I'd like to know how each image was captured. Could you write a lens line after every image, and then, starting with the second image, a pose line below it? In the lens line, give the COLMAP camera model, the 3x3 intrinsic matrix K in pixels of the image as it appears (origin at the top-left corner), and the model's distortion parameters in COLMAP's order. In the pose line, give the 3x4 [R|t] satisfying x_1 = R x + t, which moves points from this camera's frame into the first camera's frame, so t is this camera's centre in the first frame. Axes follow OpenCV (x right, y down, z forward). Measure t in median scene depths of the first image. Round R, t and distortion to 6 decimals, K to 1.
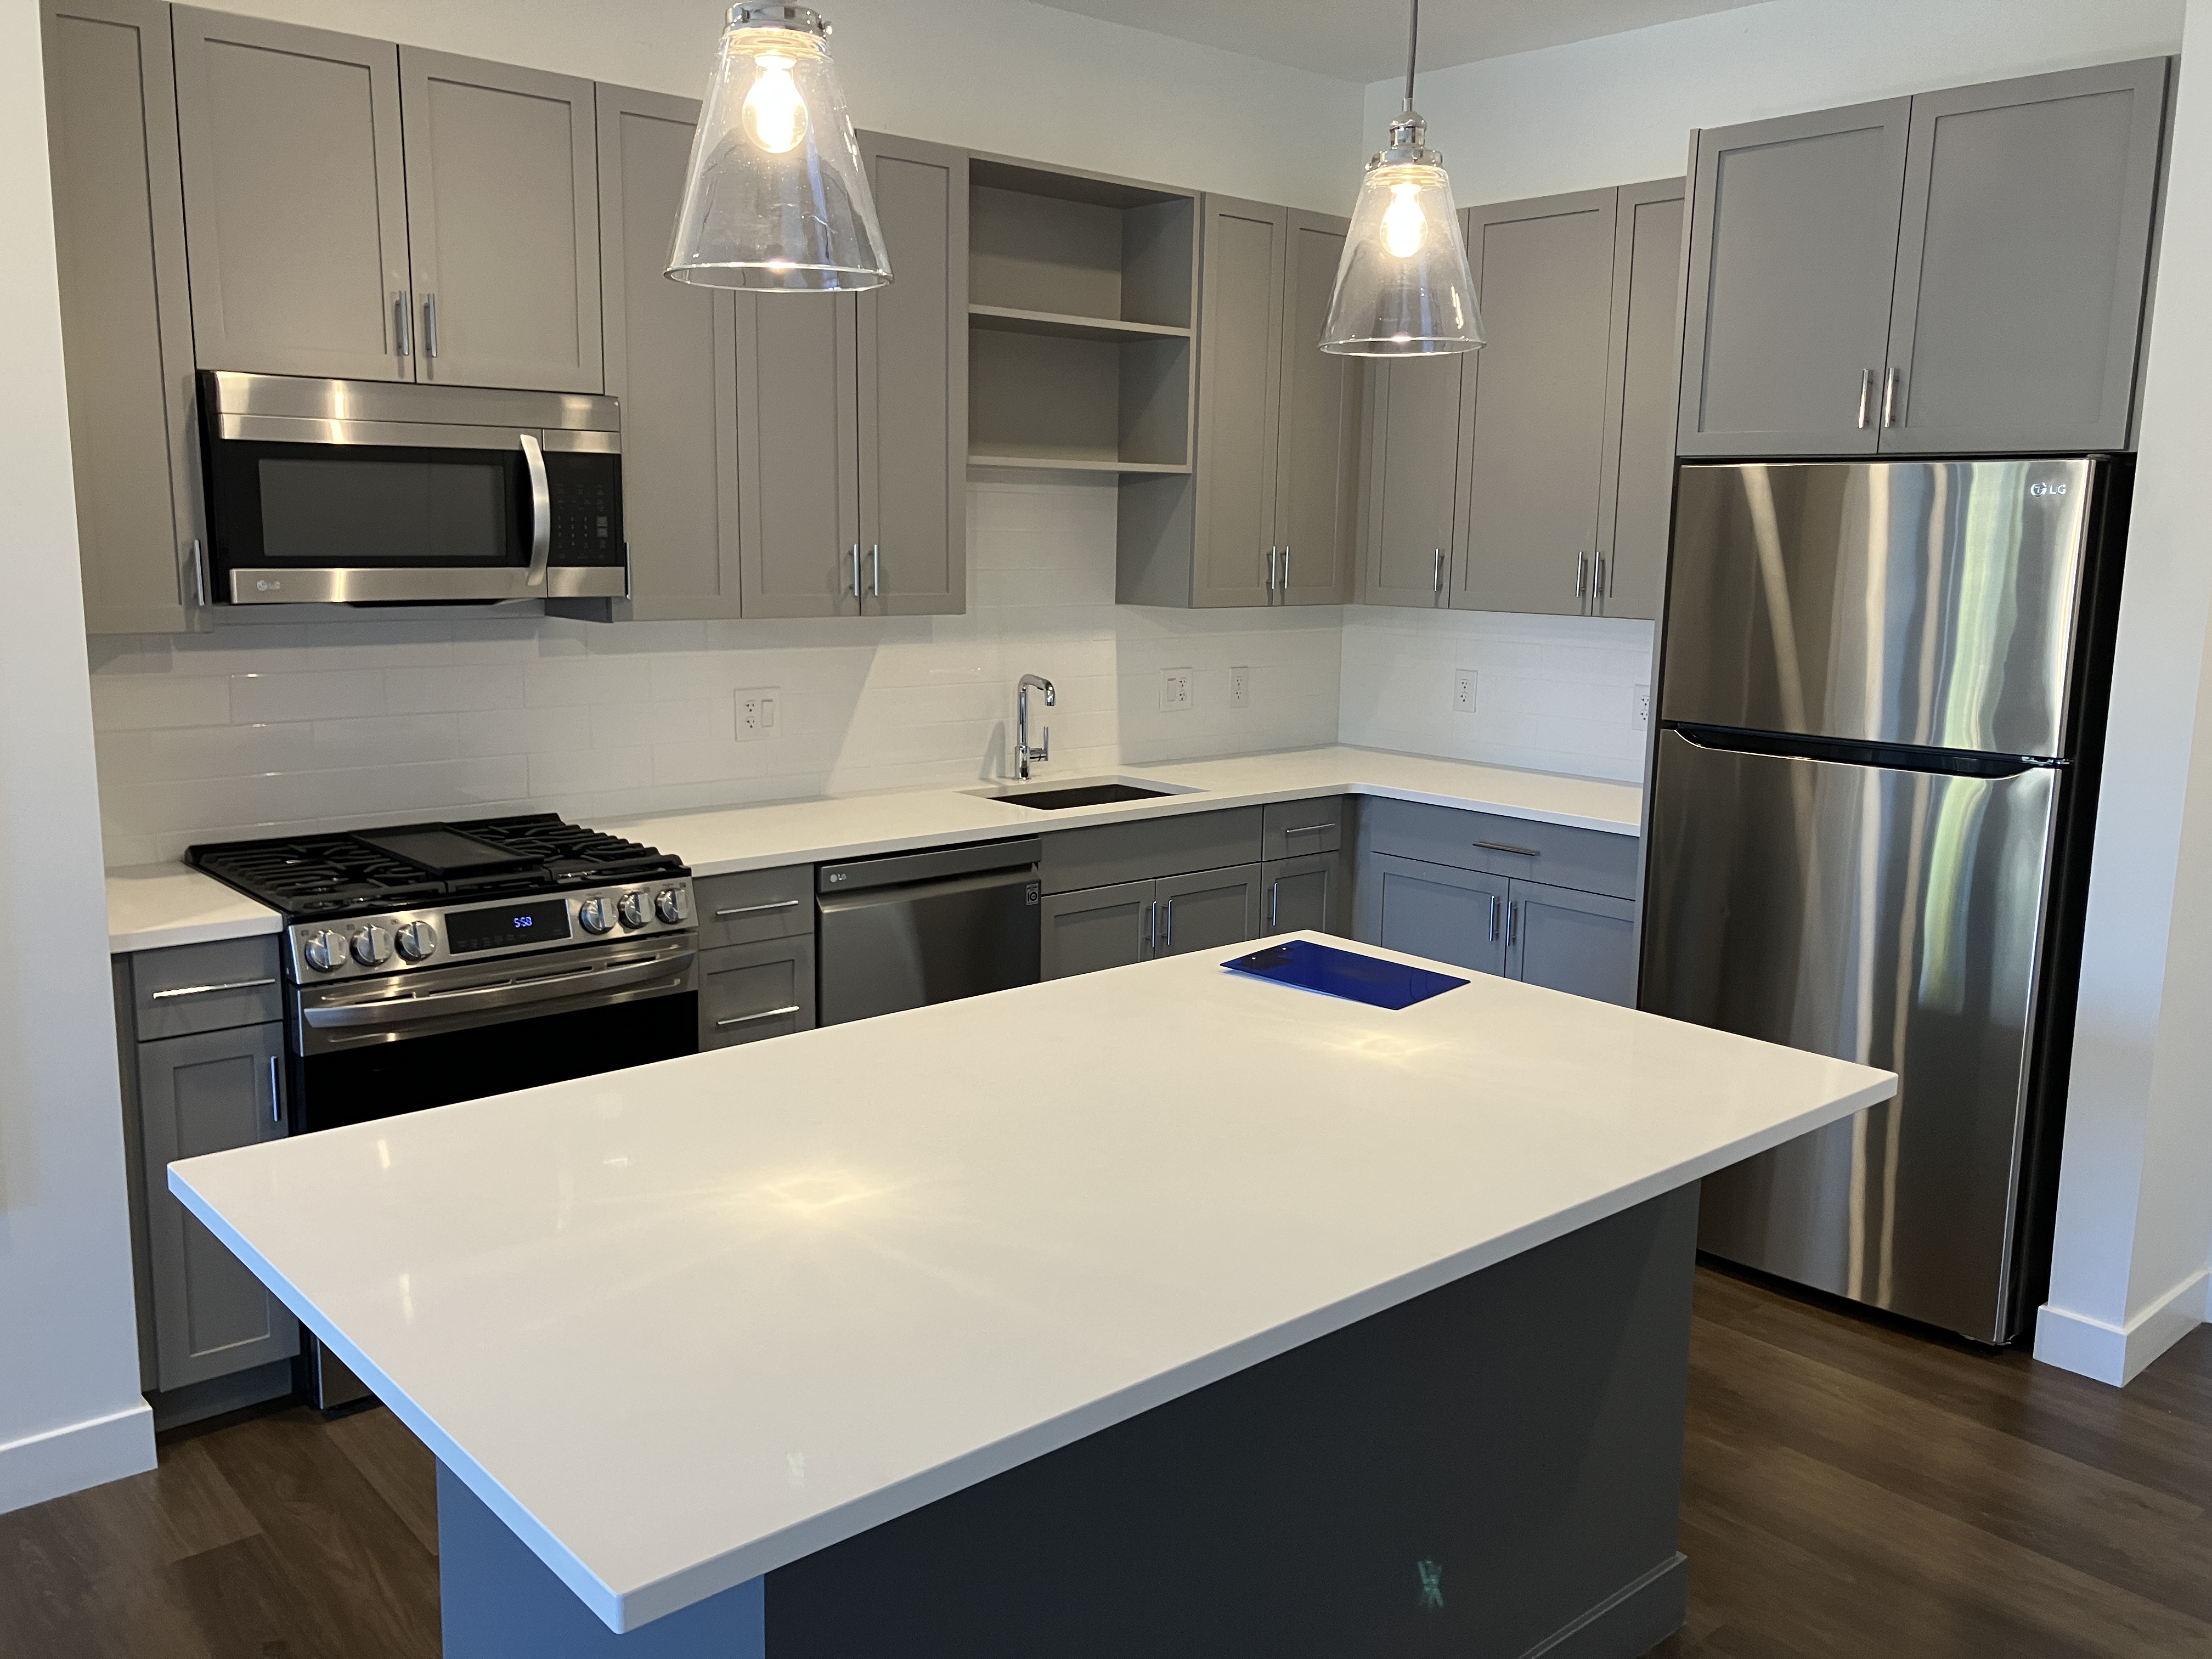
lens RADIAL K [[1787.2, 0, 1076.8], [0, 1787.2, 817.2], [0, 0, 1]] dist [0.065703, -0.071366]
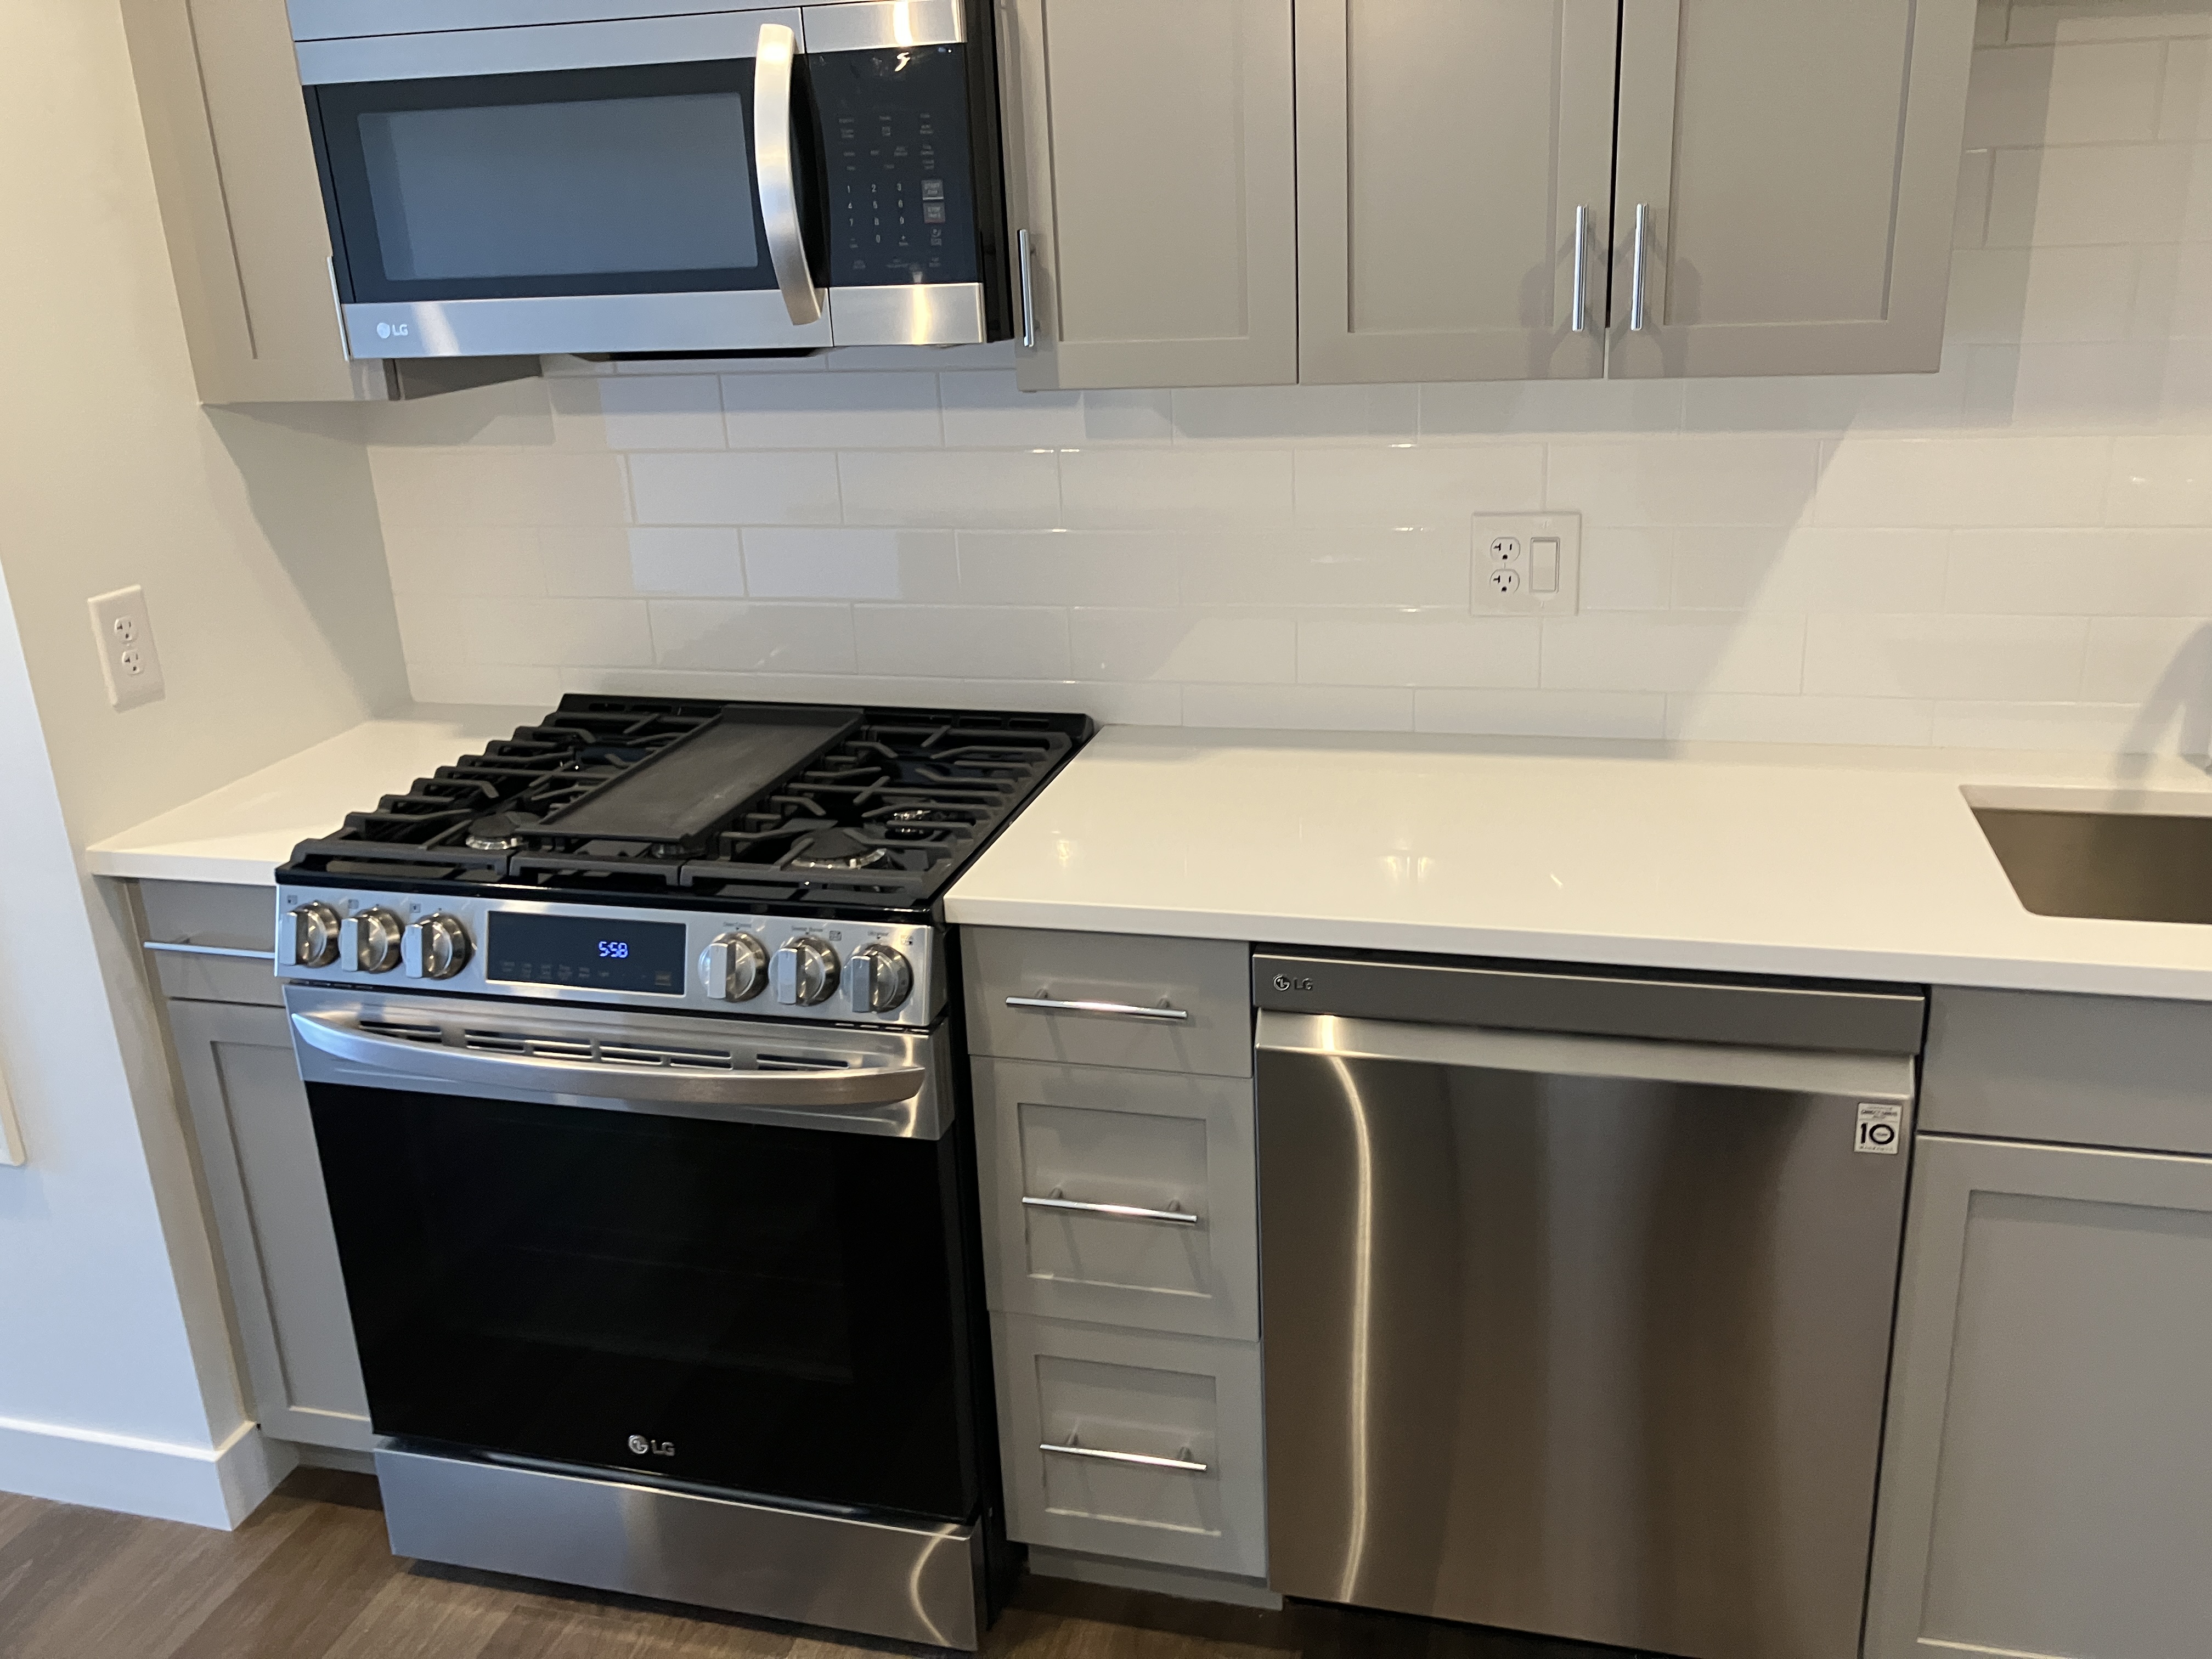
lens RADIAL K [[1834.1, 0, 1106.0], [0, 1834.1, 829.5], [0, 0, 1]] dist [0.032009, -0.002637]
pose [[0.570851, 0.238500, -0.785650, 0.214314], [-0.081084, 0.968579, 0.235116, -0.120565], [0.817040, -0.070512, 0.572254, 0.758126]]
